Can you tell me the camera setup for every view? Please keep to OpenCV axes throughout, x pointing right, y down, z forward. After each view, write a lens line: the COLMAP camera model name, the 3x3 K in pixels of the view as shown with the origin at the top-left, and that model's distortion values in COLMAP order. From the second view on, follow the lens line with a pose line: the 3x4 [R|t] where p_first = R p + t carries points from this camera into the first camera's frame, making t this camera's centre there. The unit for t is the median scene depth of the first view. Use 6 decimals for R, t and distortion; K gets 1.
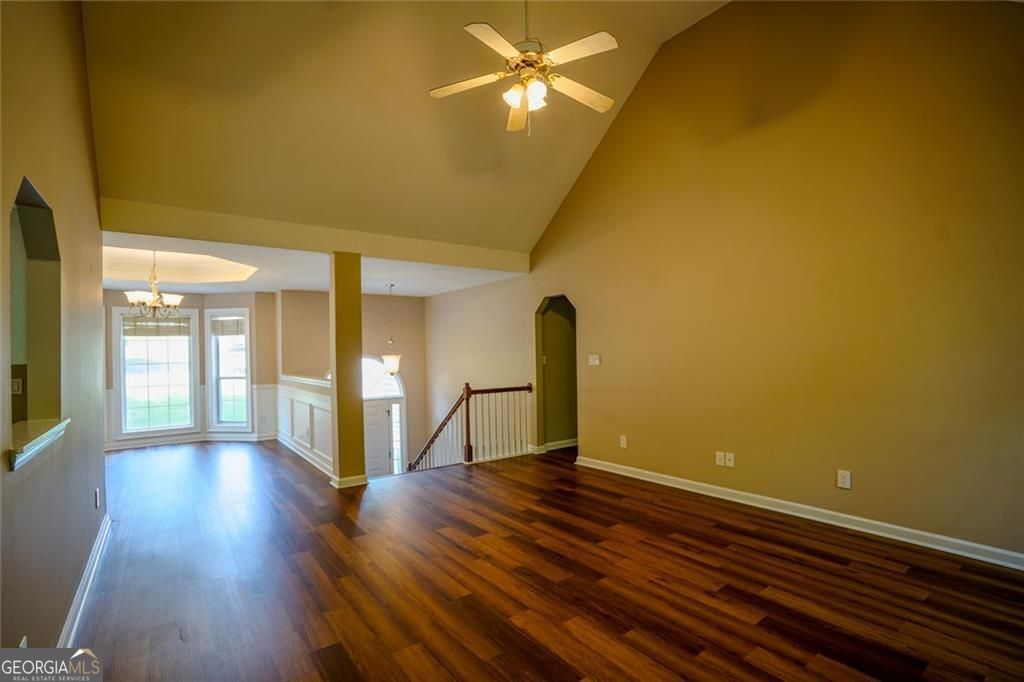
lens RADIAL K [[477.3, 0, 512.5], [0, 477.3, 347.8], [0, 0, 1]] dist [-0.062489, 0.027742]
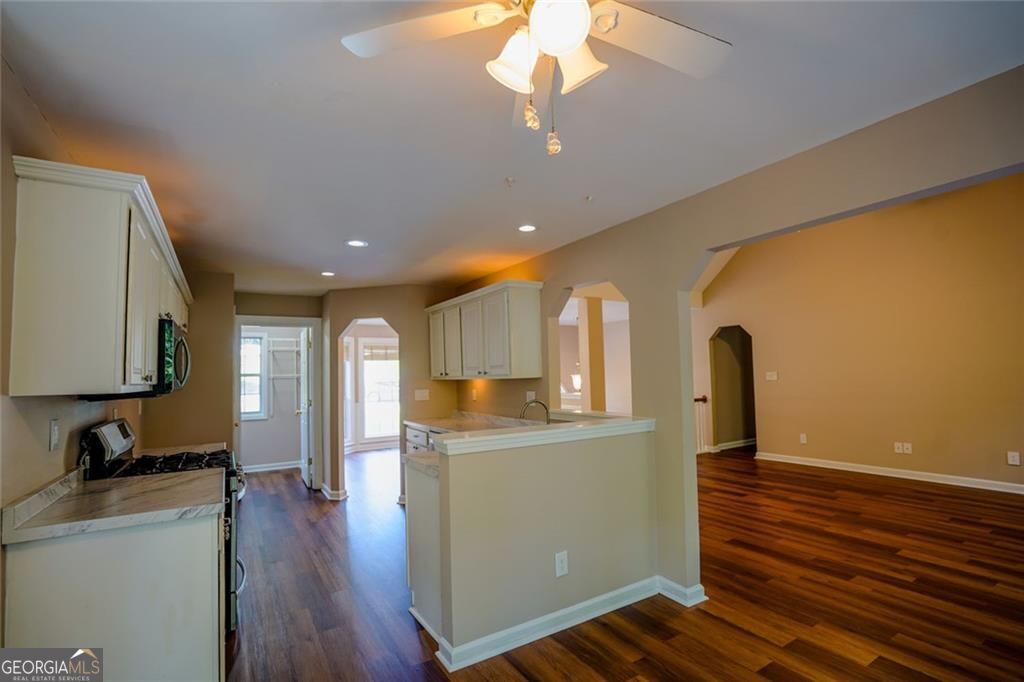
lens RADIAL K [[477.3, 0, 512.5], [0, 477.3, 347.8], [0, 0, 1]] dist [-0.062489, 0.027742]
pose [[0.995740, -0.011744, -0.091452, -0.369758], [0.007653, 0.998959, -0.044960, 0.001237], [0.091885, 0.044068, 0.994794, -0.296135]]
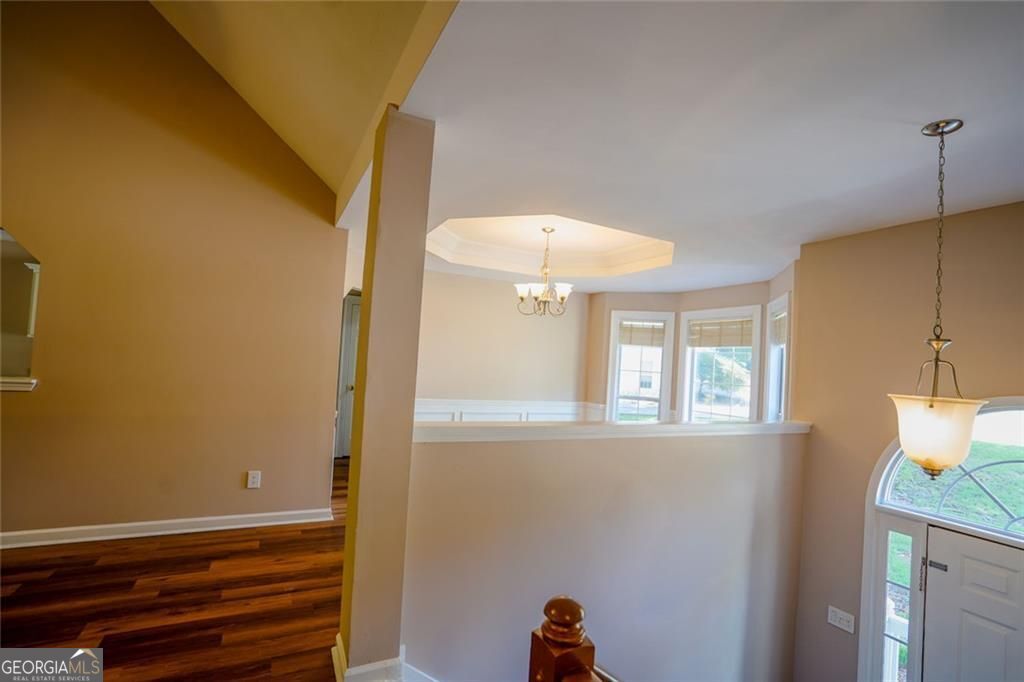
lens RADIAL K [[473.8, 0, 513.2], [0, 473.8, 356.0], [0, 0, 1]] dist [-0.062258, 0.025267]
pose [[-0.171385, -0.006490, -0.985183, 0.030626], [-0.048774, 0.998808, 0.001905, 0.005185], [0.983996, 0.048378, -0.171497, 0.968315]]
